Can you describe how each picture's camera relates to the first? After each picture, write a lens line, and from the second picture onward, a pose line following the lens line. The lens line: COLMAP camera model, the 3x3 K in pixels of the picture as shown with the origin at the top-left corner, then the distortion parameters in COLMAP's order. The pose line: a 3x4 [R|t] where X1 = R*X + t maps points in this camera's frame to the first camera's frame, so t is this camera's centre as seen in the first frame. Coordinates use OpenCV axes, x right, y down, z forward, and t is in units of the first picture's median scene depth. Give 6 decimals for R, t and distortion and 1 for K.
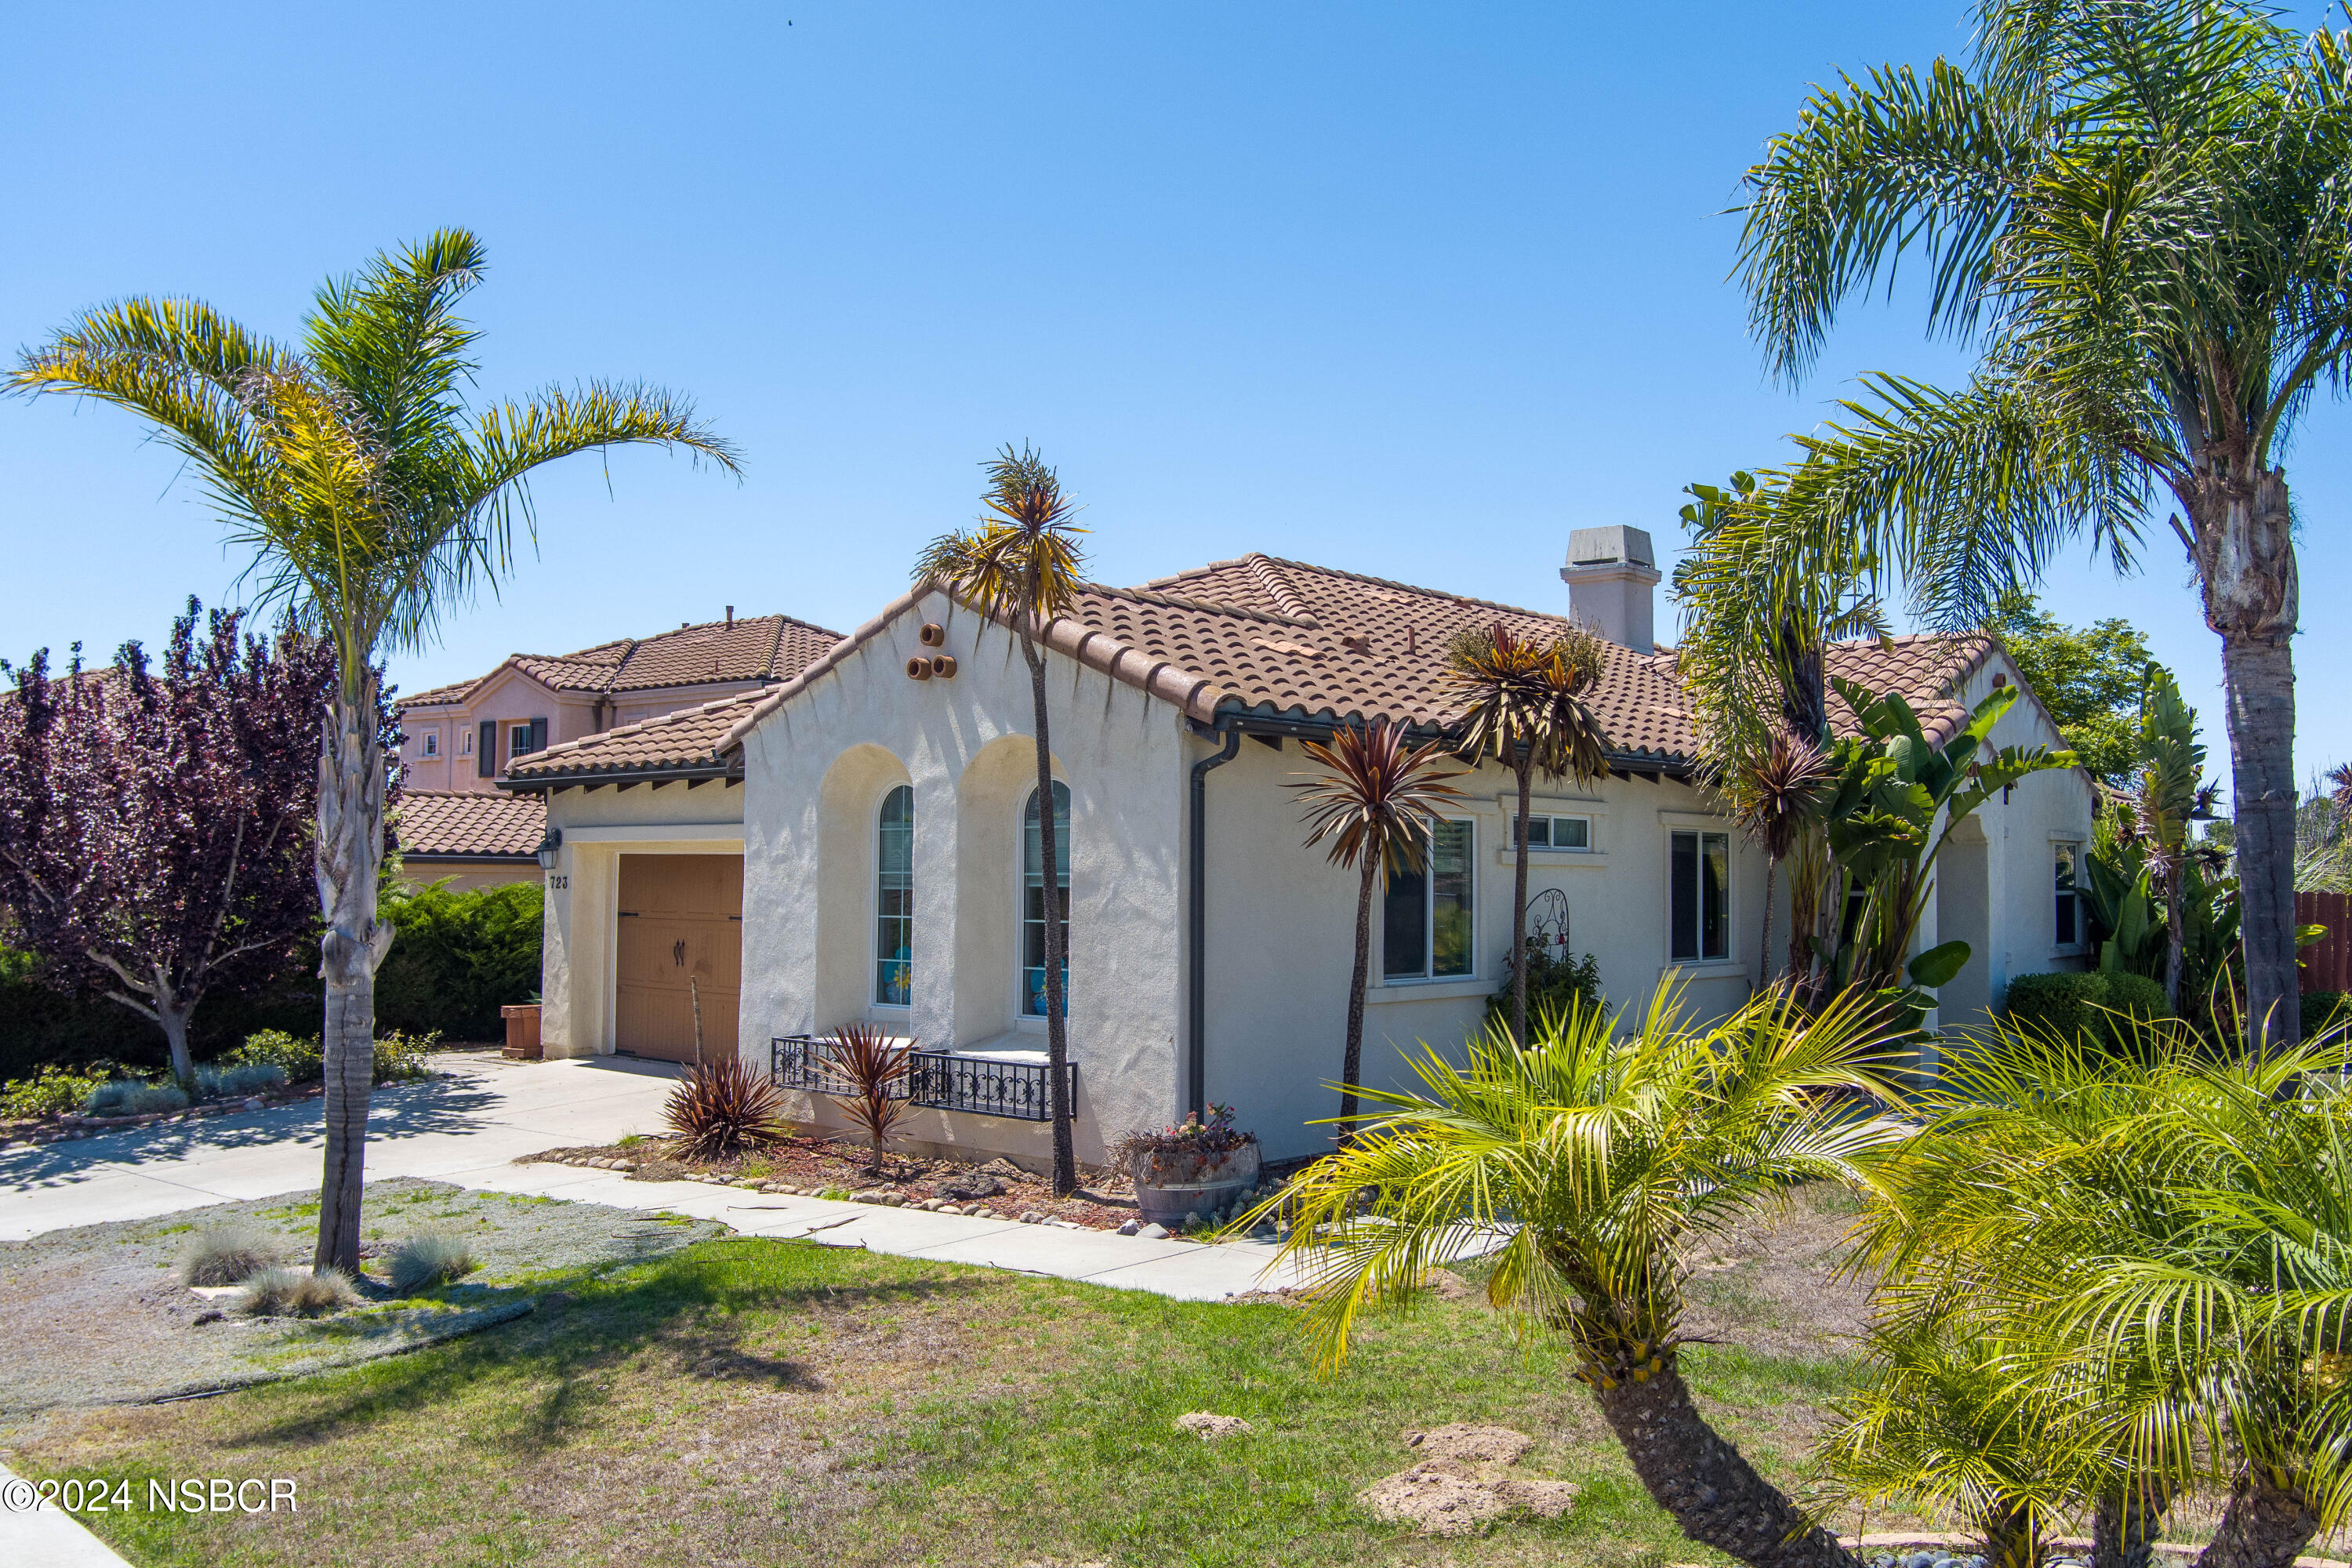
lens RADIAL K [[1857.1, 0, 1172.6], [0, 1857.1, 848.9], [0, 0, 1]] dist [-0.112716, 0.064383]
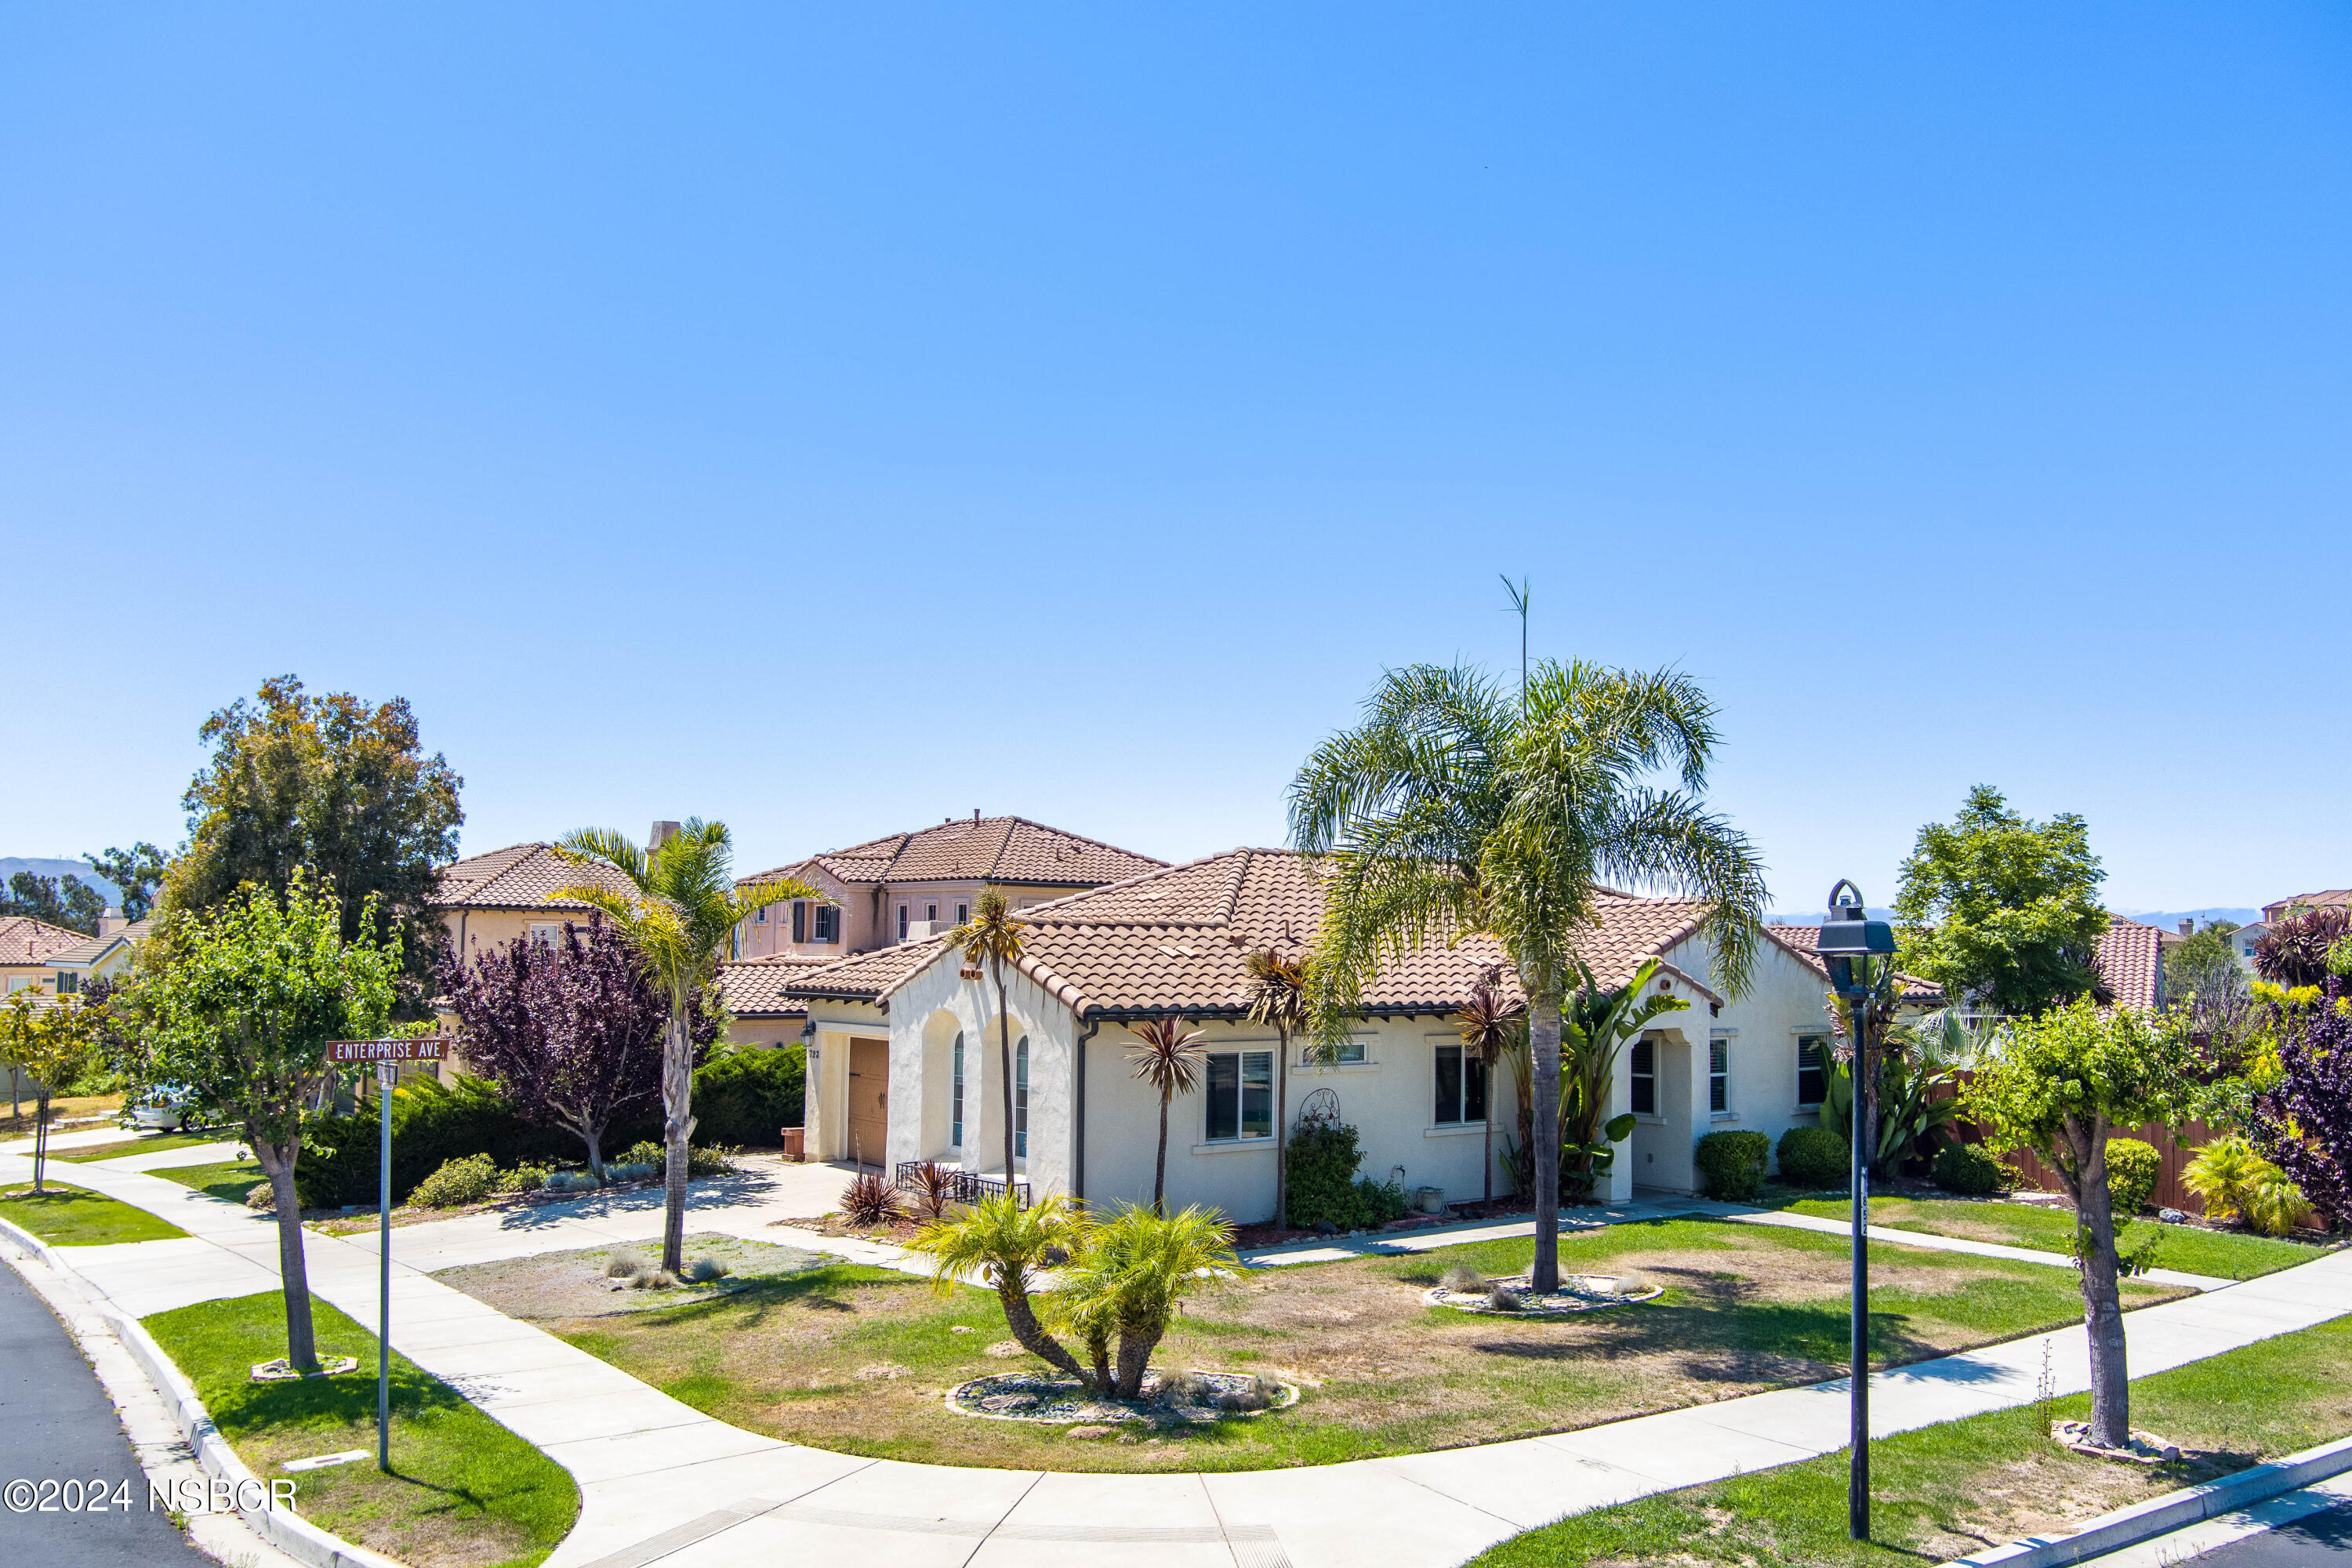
lens RADIAL K [[1857.1, 0, 1172.6], [0, 1857.1, 848.9], [0, 0, 1]] dist [-0.112716, 0.064383]
pose [[0.982674, -0.009062, -0.185121, 0.405355], [0.002042, 0.999273, -0.038080, -0.143405], [0.185331, 0.037042, 0.981978, -0.800080]]
